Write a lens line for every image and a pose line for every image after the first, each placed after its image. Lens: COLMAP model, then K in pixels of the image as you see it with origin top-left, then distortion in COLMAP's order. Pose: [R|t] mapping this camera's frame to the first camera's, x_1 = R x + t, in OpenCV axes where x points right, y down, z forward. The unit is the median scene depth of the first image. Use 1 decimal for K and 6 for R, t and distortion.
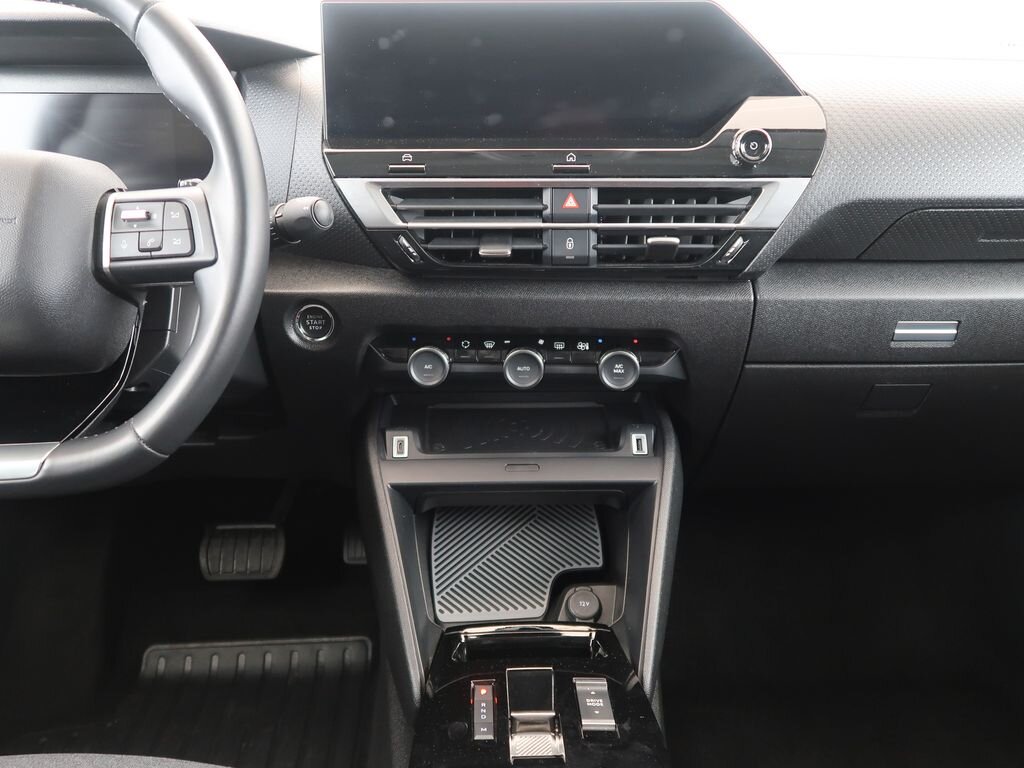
lens RADIAL K [[912.1, 0, 512.0], [0, 912.1, 384.0], [0, 0, 1]] dist [0.008037, 0.003775]
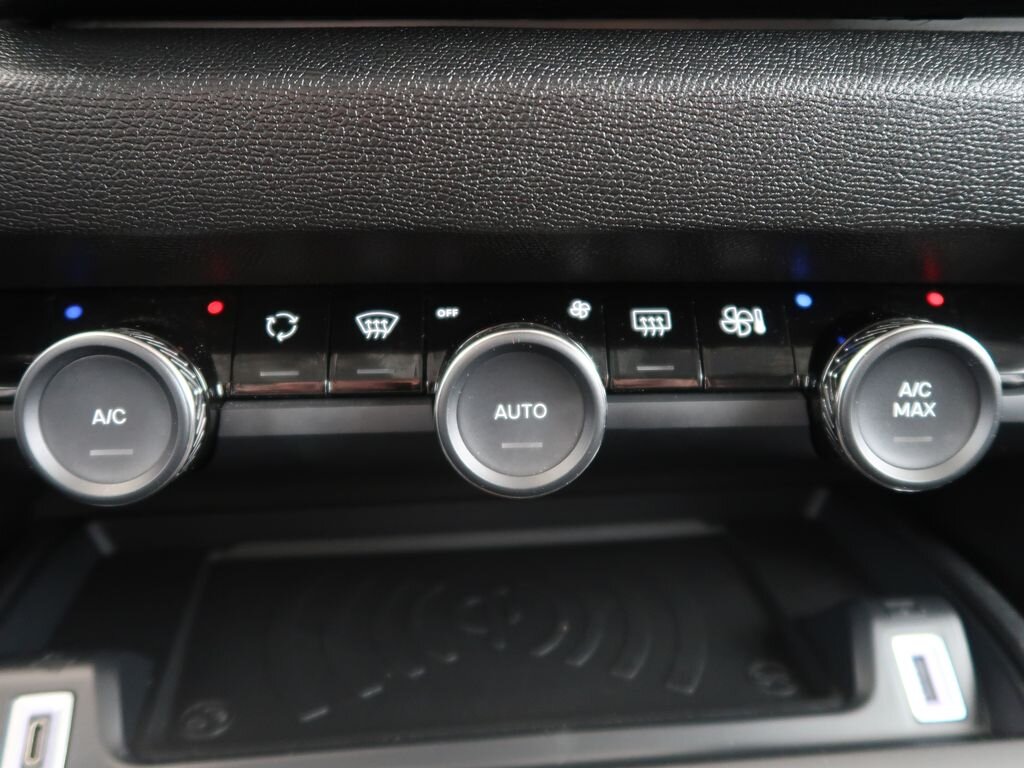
lens RADIAL K [[912.1, 0, 512.0], [0, 912.1, 384.0], [0, 0, 1]] dist [0.008037, 0.003775]
pose [[0.996333, -0.027982, 0.080857, -0.008431], [0.035571, 0.994936, -0.094003, -0.001834], [-0.077817, 0.096535, 0.992283, 0.750480]]
